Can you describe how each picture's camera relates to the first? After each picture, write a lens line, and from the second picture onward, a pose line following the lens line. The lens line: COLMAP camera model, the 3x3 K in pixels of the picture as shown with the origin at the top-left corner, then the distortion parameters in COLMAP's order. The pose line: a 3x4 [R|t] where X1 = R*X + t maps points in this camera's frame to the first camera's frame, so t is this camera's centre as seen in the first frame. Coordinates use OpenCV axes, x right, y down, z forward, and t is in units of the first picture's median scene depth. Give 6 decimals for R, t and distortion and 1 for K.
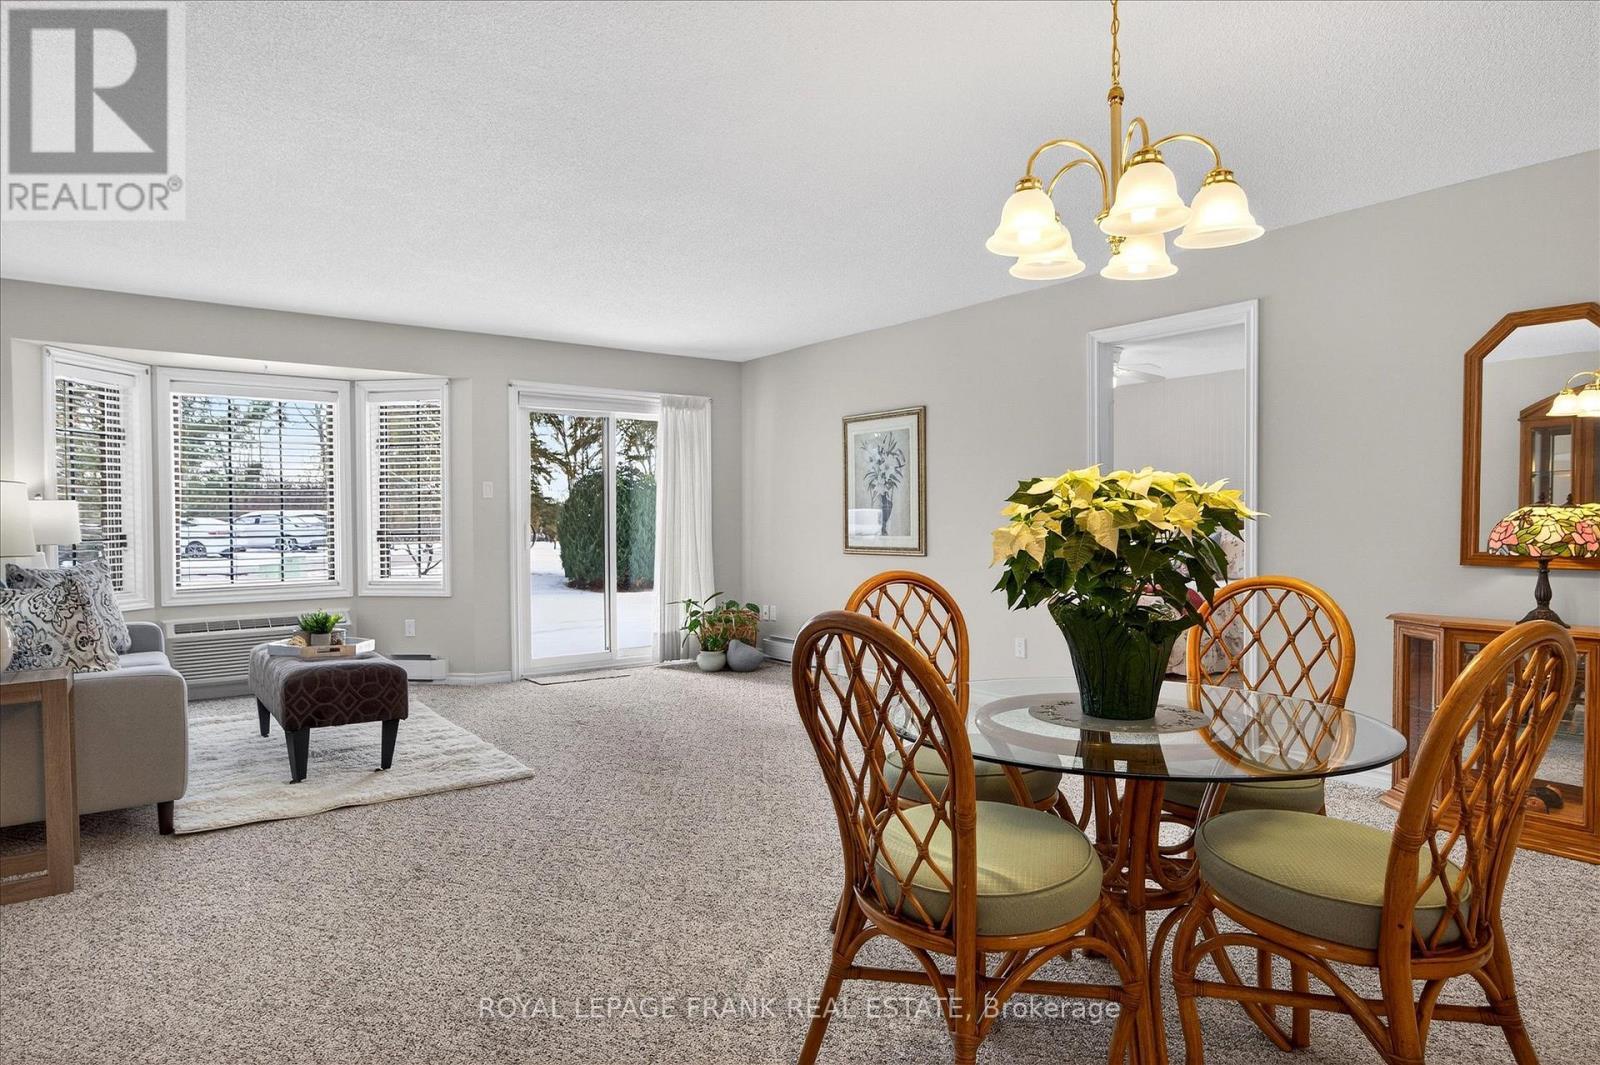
lens RADIAL K [[962.6, 0, 782.2], [0, 962.6, 528.4], [0, 0, 1]] dist [0.031498, 0.002034]
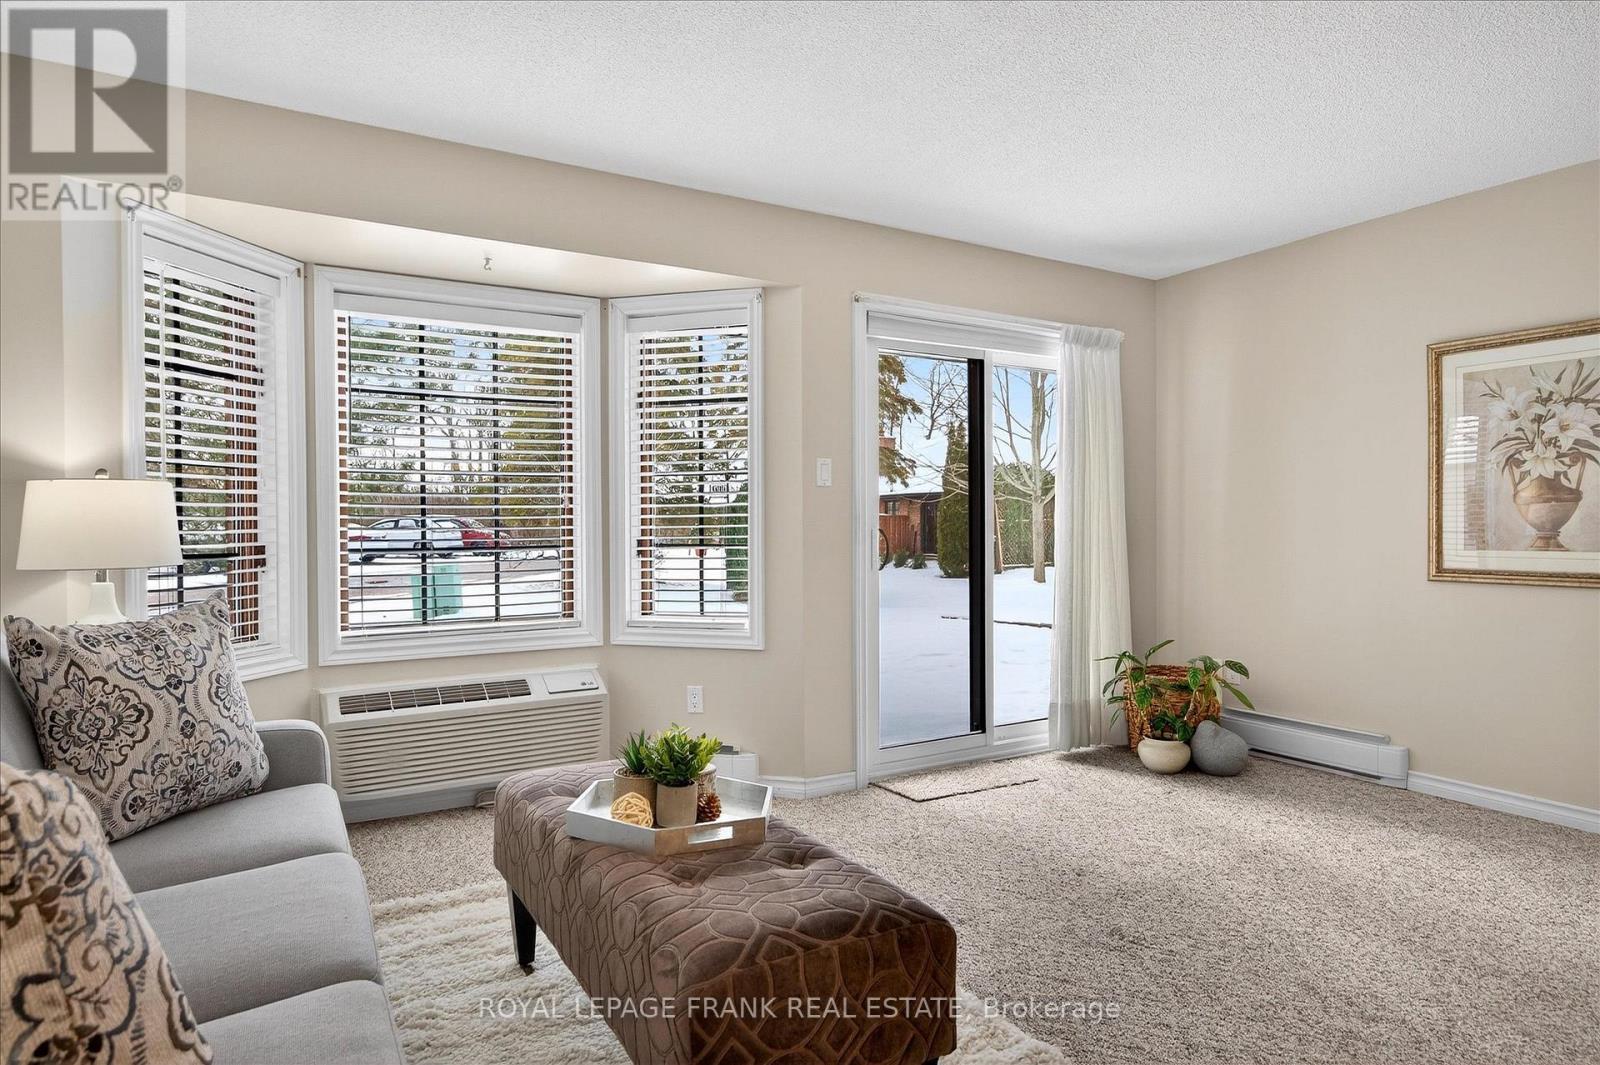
lens RADIAL K [[930.2, 0, 787.9], [0, 930.2, 529.5], [0, 0, 1]] dist [-0.003084, 0.002628]
pose [[0.996153, 0.002017, -0.087608, -0.282426], [-0.002496, 0.999983, -0.005362, -0.001169], [0.087596, 0.005560, 0.996141, 0.430179]]
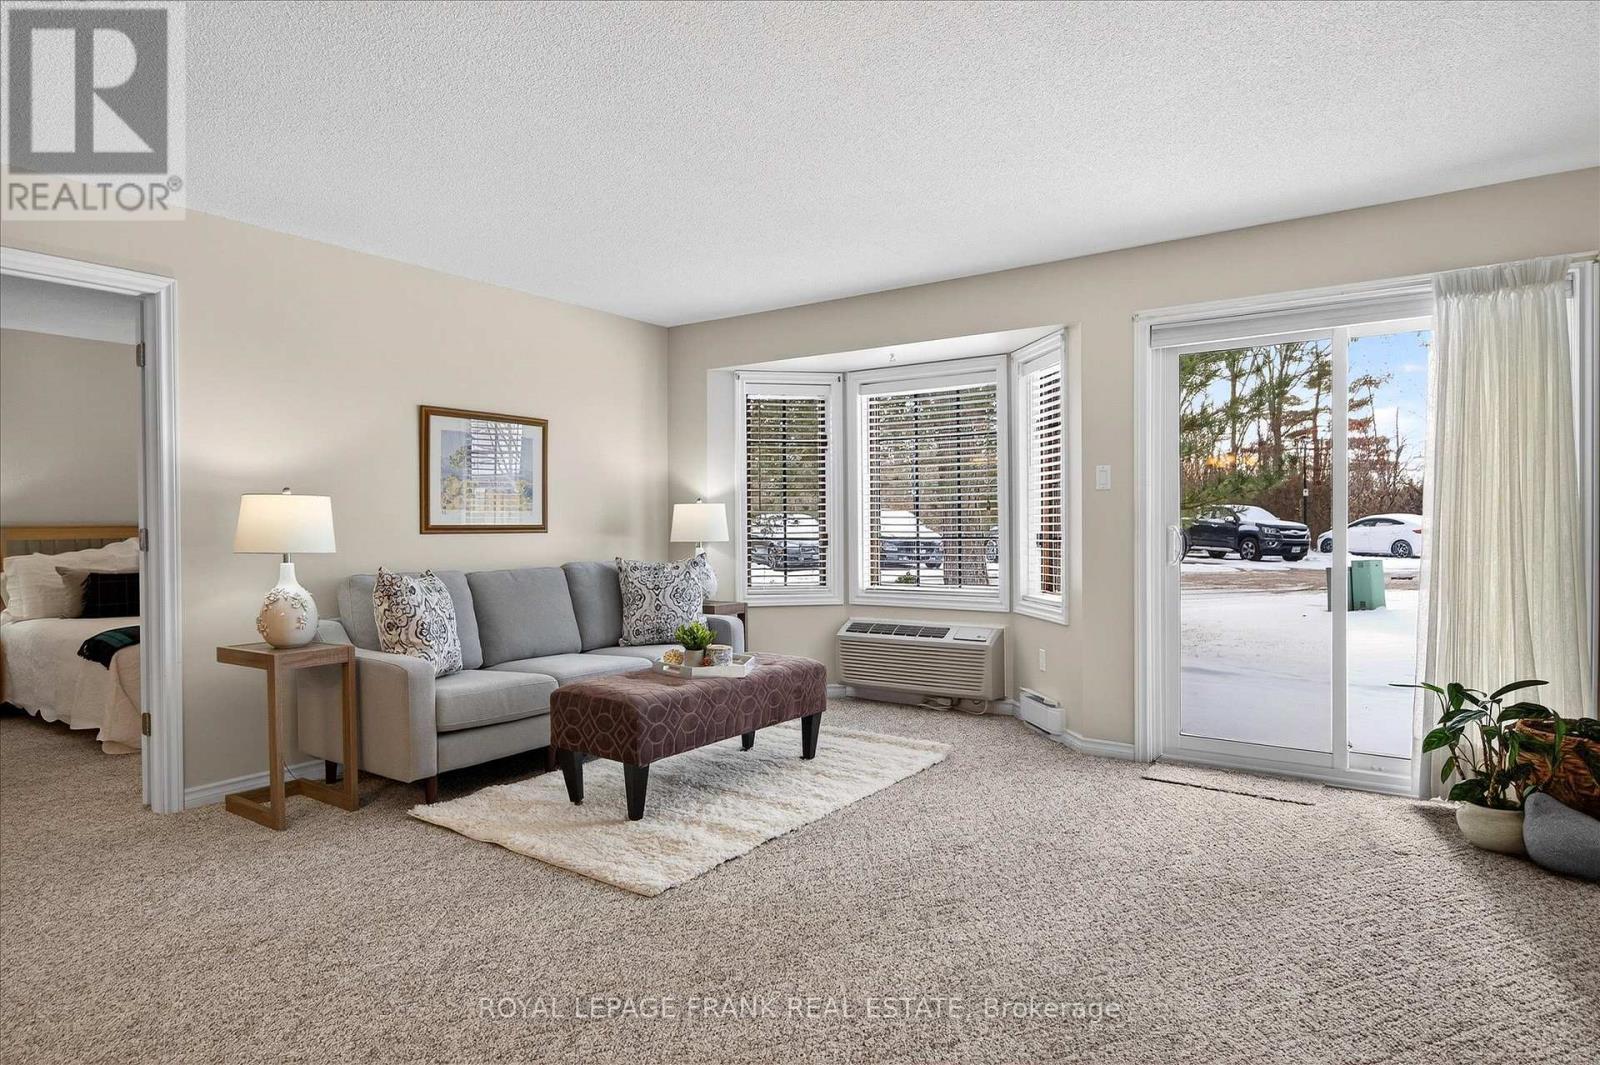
lens RADIAL K [[930.2, 0, 787.9], [0, 930.2, 529.5], [0, 0, 1]] dist [-0.003084, 0.002628]
pose [[0.318549, 0.012633, -0.947822, 0.263250], [-0.007265, 0.999914, 0.010886, -0.008533], [0.947879, 0.003419, 0.318613, 0.585503]]
